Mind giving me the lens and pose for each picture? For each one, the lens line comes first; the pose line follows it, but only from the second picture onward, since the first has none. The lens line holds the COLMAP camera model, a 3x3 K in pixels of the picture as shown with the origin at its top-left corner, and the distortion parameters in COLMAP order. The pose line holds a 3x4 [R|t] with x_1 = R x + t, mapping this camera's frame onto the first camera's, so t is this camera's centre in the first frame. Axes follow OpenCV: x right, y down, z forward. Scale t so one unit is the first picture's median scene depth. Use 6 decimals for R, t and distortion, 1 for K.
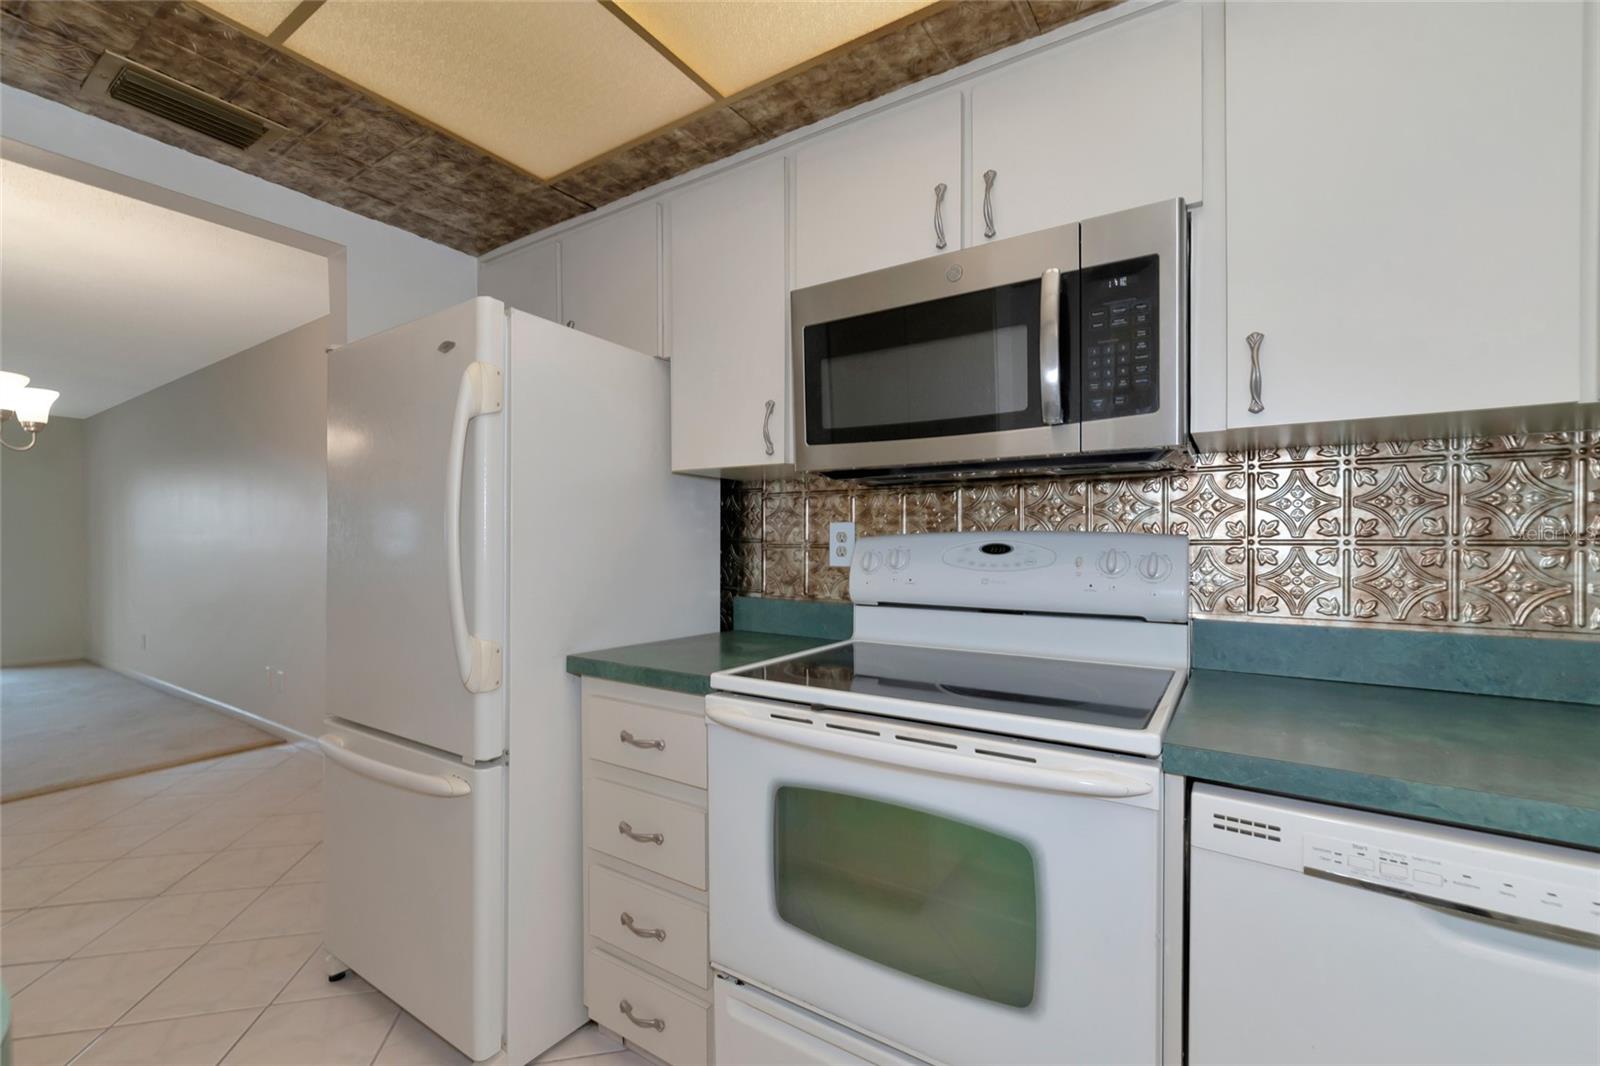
lens RADIAL K [[668.7, 0, 804.0], [0, 668.7, 546.8], [0, 0, 1]] dist [-0.000971, 0.000735]
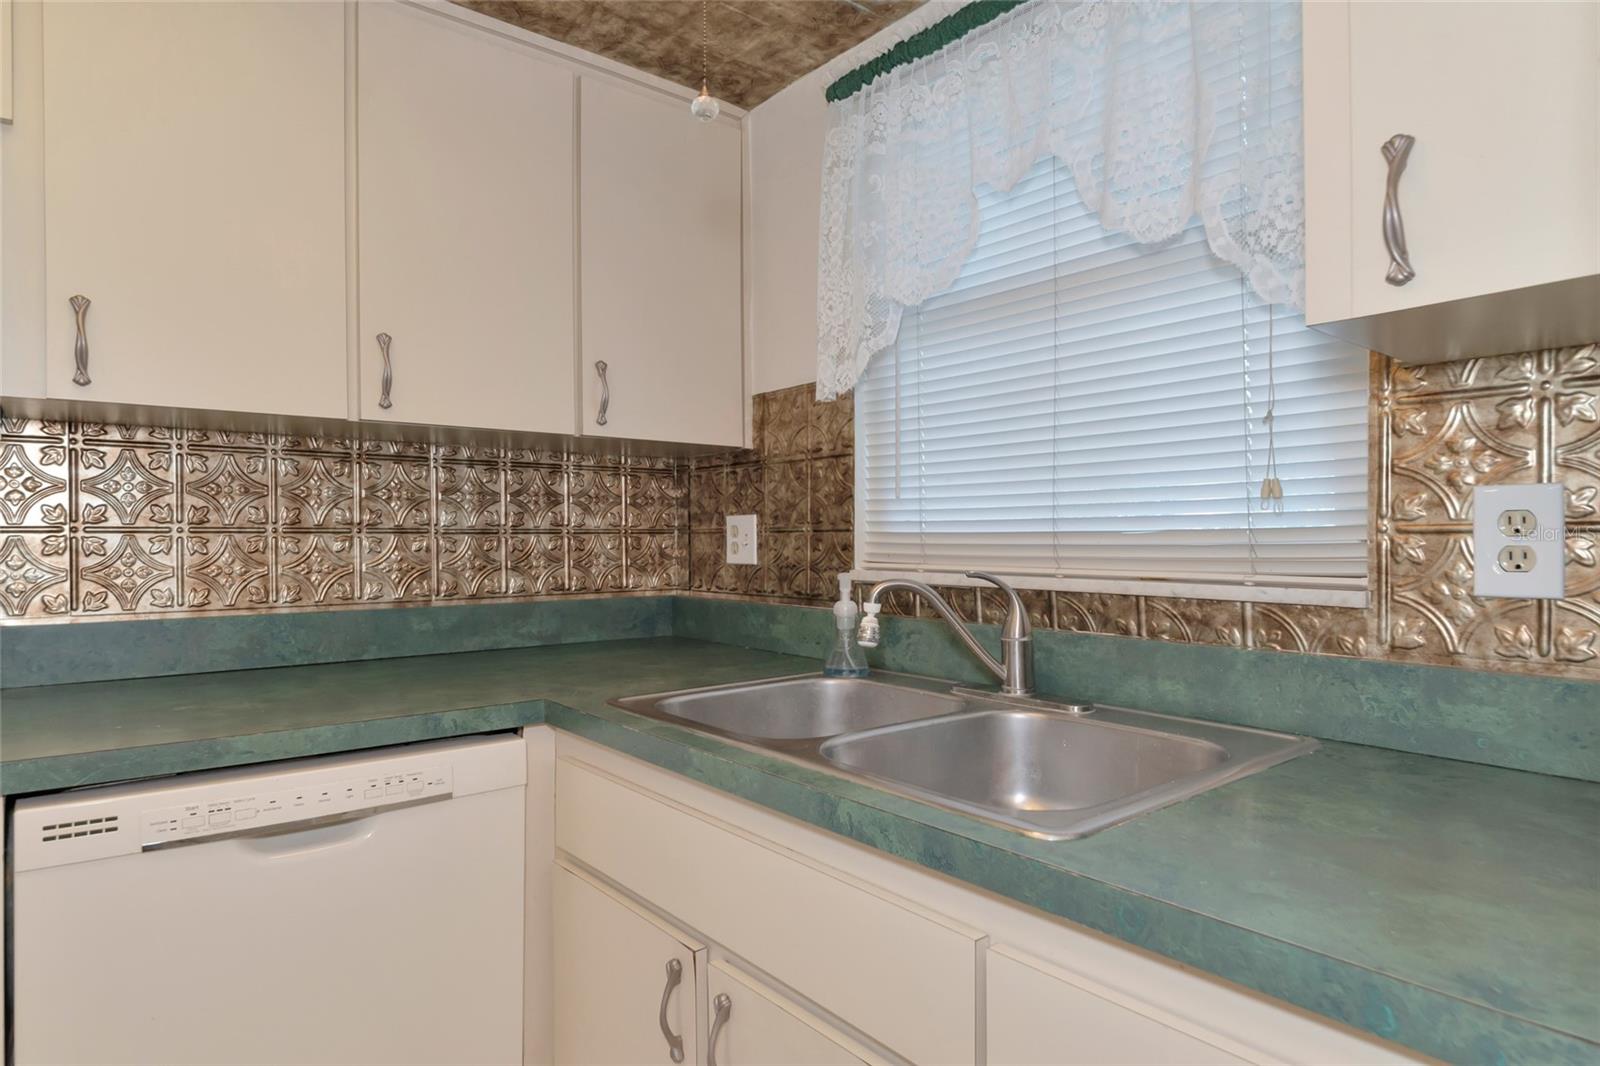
lens RADIAL K [[916.5, 0, 801.7], [0, 916.5, 541.2], [0, 0, 1]] dist [0.002120, 0.003062]
pose [[0.293416, -0.009600, 0.955937, -0.193941], [0.006725, 0.999946, 0.007978, 0.005189], [-0.955961, 0.004087, 0.293465, -0.249695]]
